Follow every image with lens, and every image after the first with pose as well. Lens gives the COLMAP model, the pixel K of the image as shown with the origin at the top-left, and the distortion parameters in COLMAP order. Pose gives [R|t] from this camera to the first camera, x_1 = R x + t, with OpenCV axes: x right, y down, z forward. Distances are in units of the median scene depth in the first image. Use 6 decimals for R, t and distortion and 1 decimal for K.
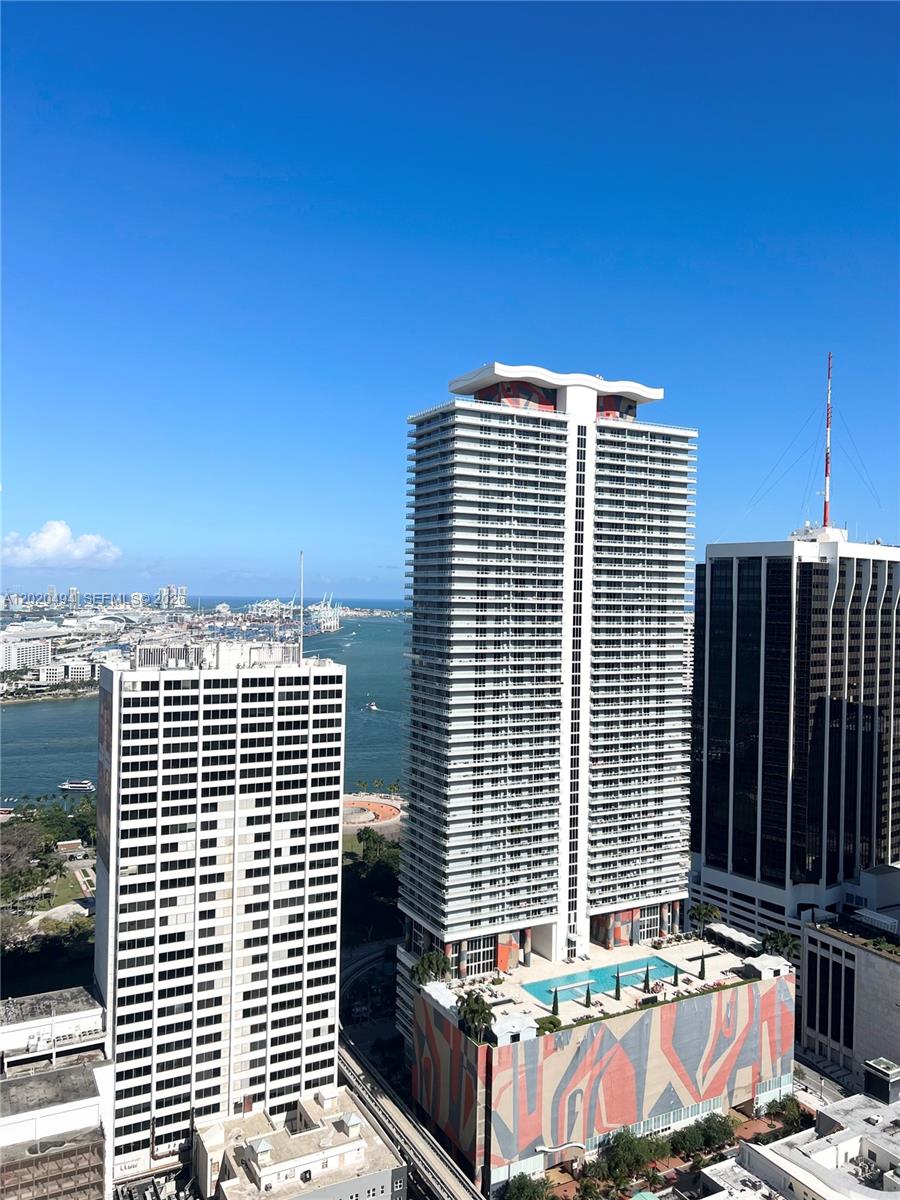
lens RADIAL K [[904.2, 0, 463.1], [0, 904.2, 604.3], [0, 0, 1]] dist [0.052671, -0.055349]
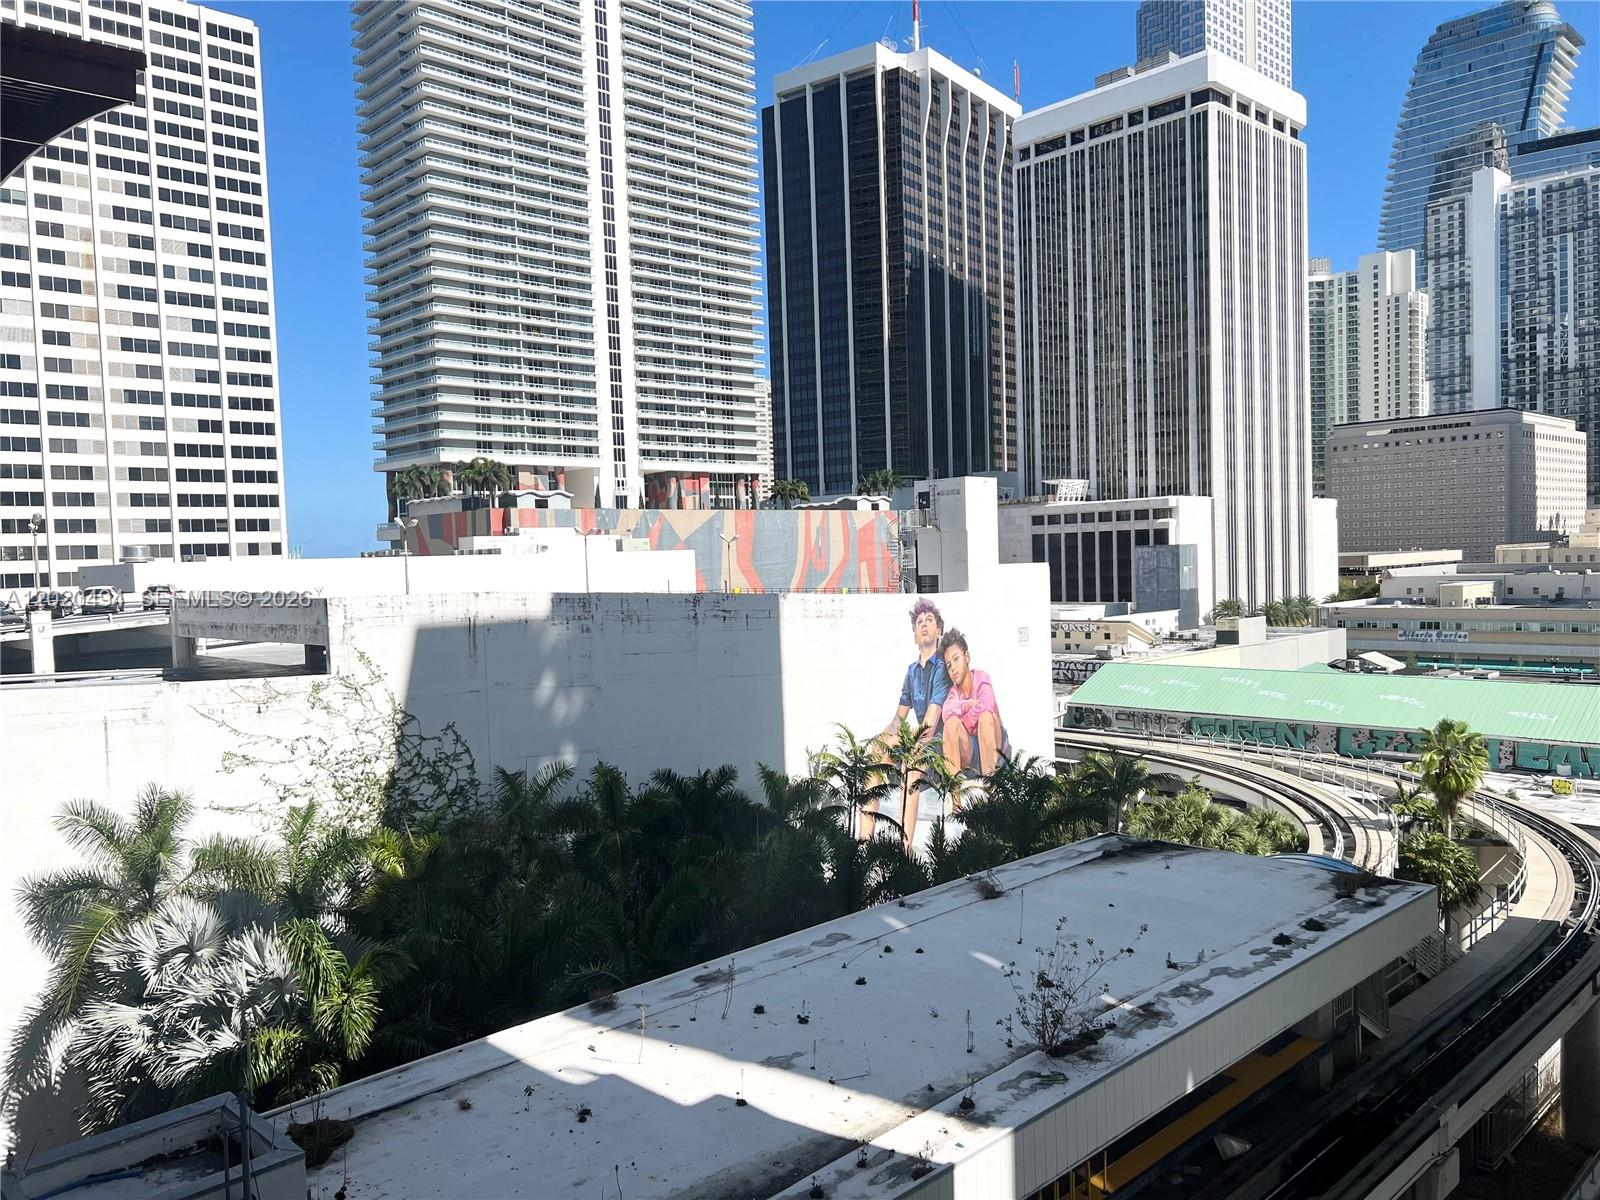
lens RADIAL K [[1205.5, 0, 800.0], [0, 1205.5, 620.5], [0, 0, 1]] dist [0.052671, -0.055349]
pose [[0.962058, -0.063902, 0.265257, -0.010338], [0.055687, 0.997710, 0.038385, 0.506786], [-0.267102, -0.022158, 0.963413, 0.002268]]
